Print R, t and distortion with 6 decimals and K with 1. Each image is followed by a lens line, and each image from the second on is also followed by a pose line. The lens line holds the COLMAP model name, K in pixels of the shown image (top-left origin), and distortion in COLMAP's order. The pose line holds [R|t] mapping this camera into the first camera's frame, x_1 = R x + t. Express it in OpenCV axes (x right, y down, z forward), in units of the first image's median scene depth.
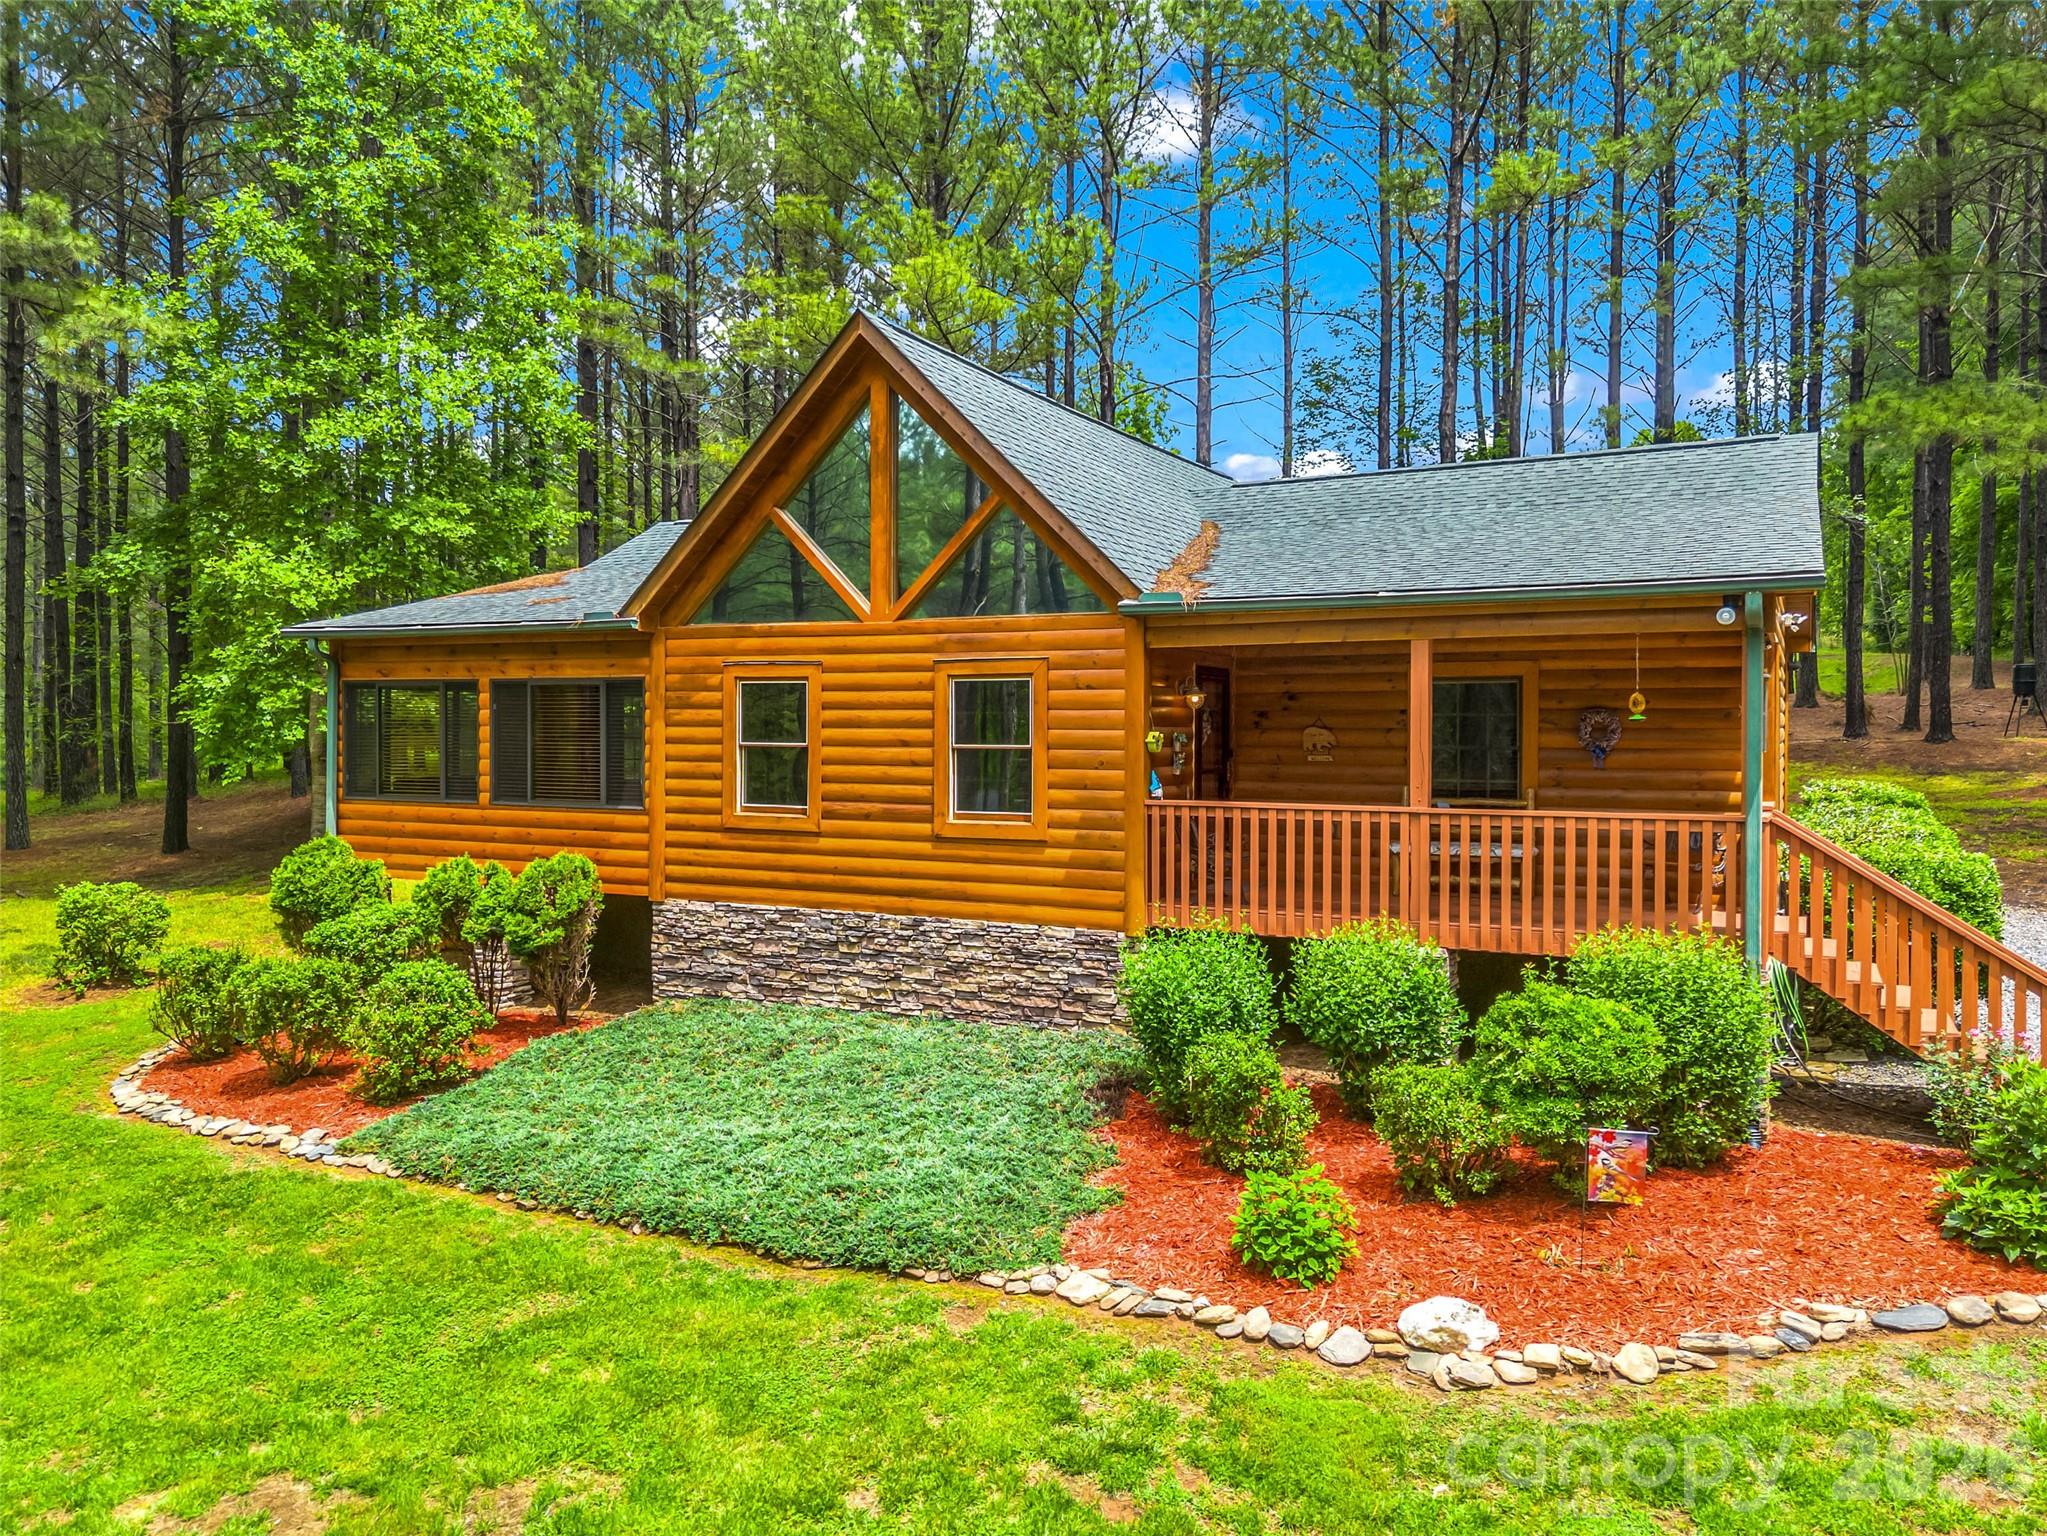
lens RADIAL K [[1538.7, 0, 993.2], [0, 1538.7, 769.4], [0, 0, 1]] dist [0.071011, -0.089410]
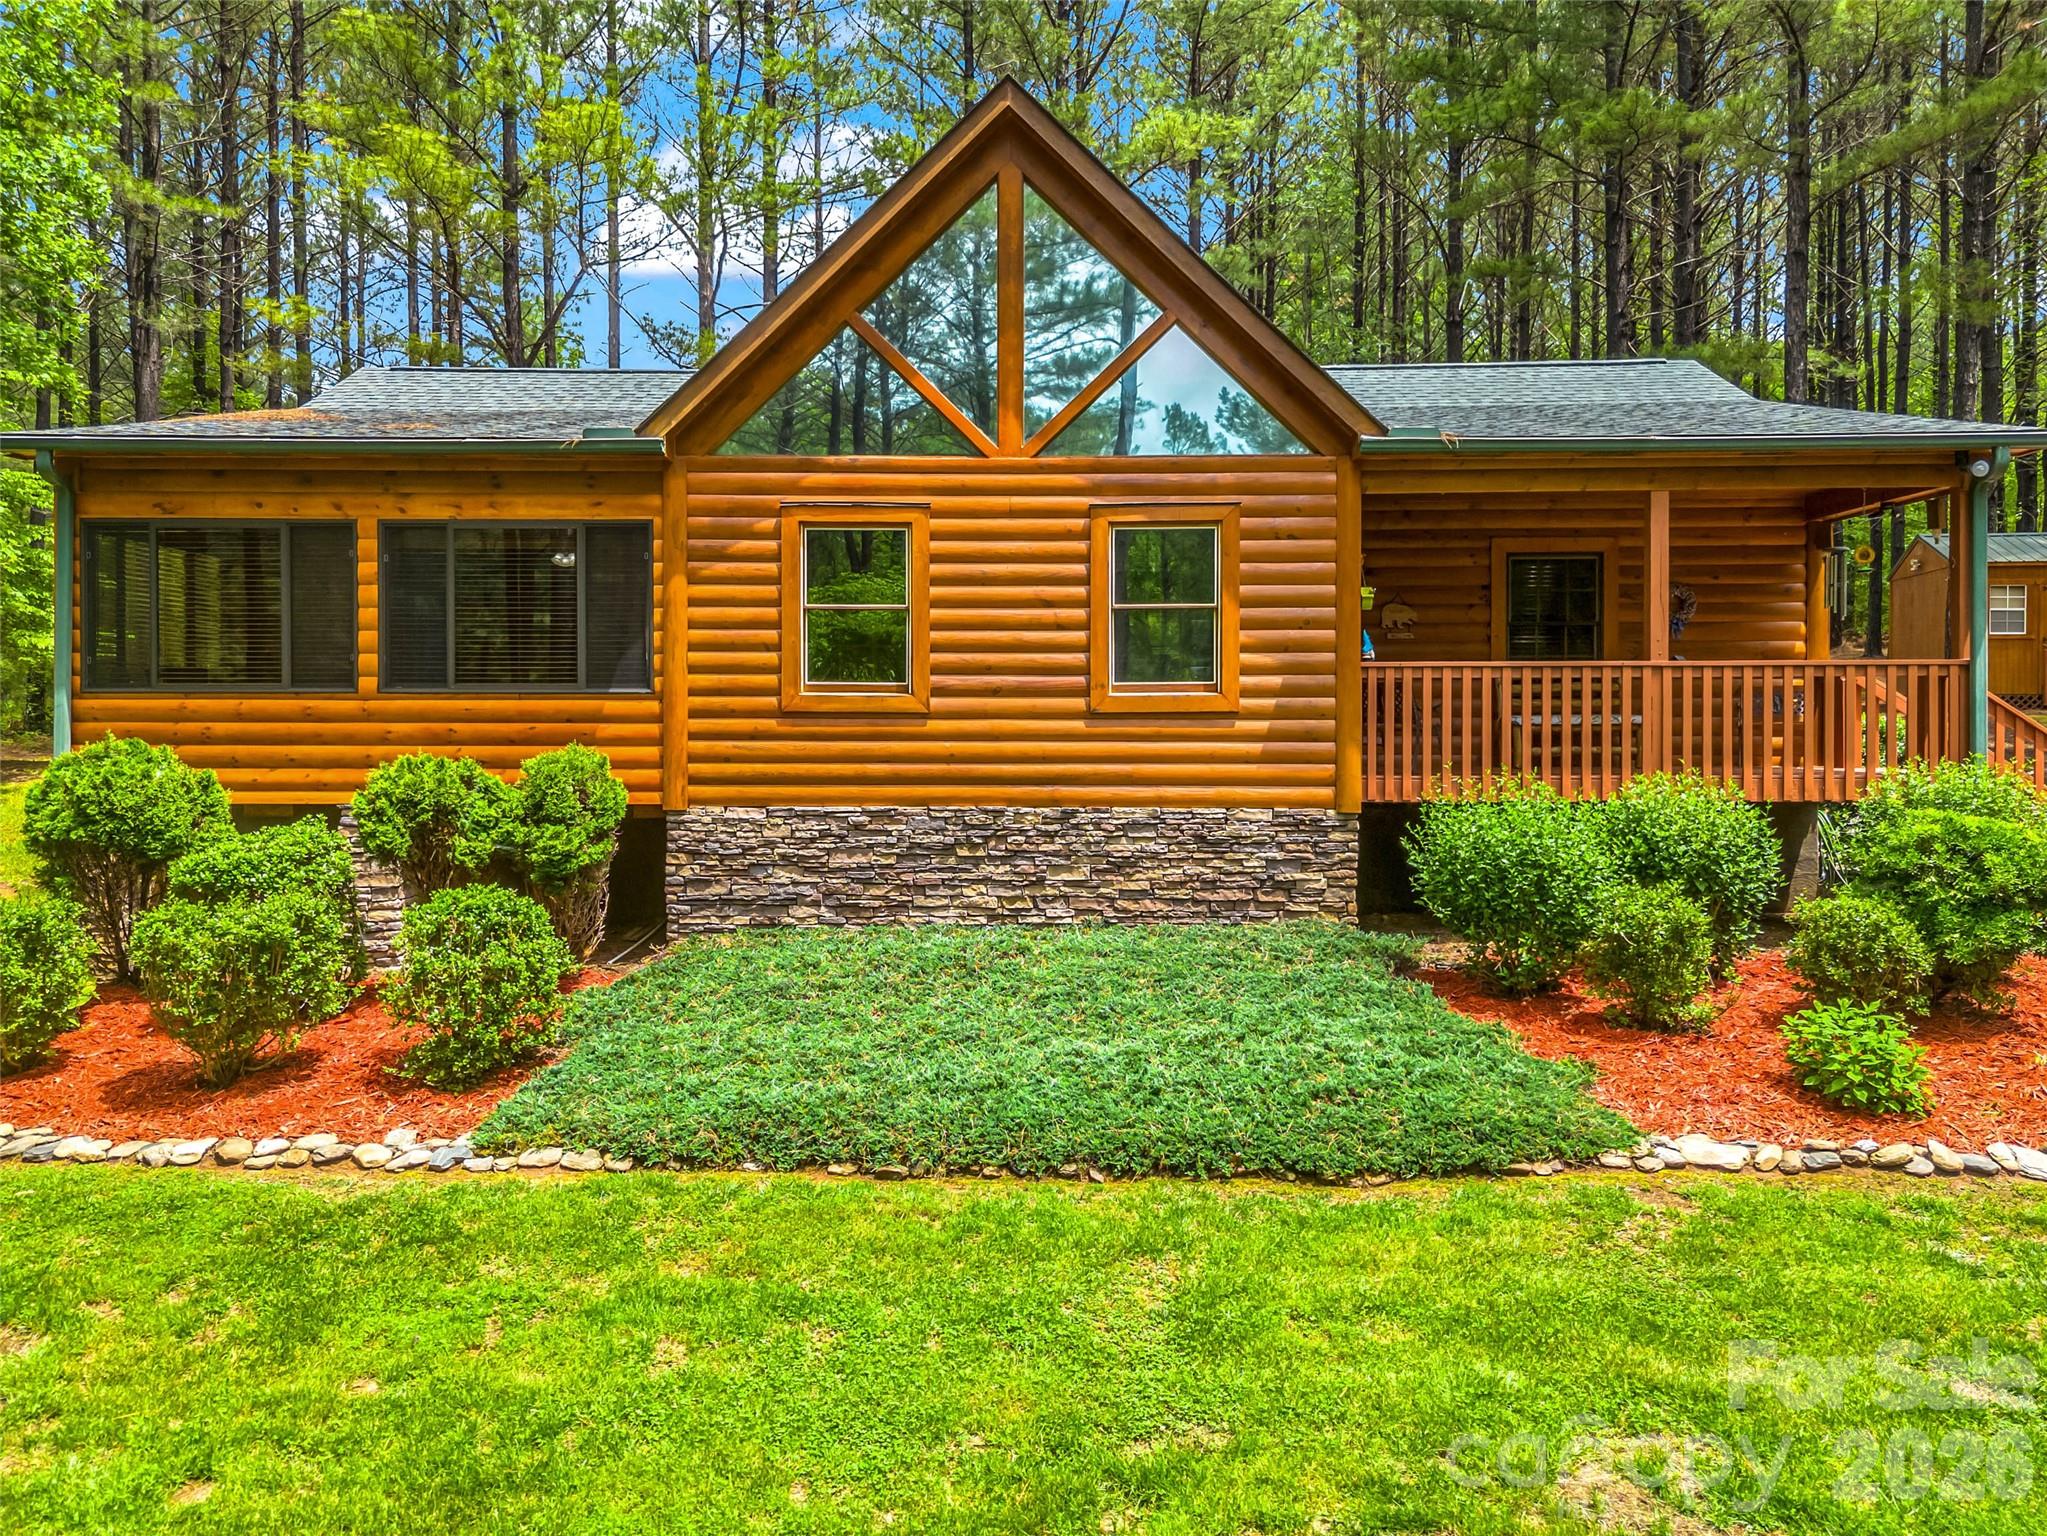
lens RADIAL K [[1538.7, 0, 993.2], [0, 1538.7, 769.4], [0, 0, 1]] dist [0.071011, -0.089410]
pose [[0.892092, -0.015243, 0.451596, -0.461198], [0.014442, 0.999882, 0.005219, 0.068473], [-0.451623, 0.001866, 0.892207, 0.256818]]
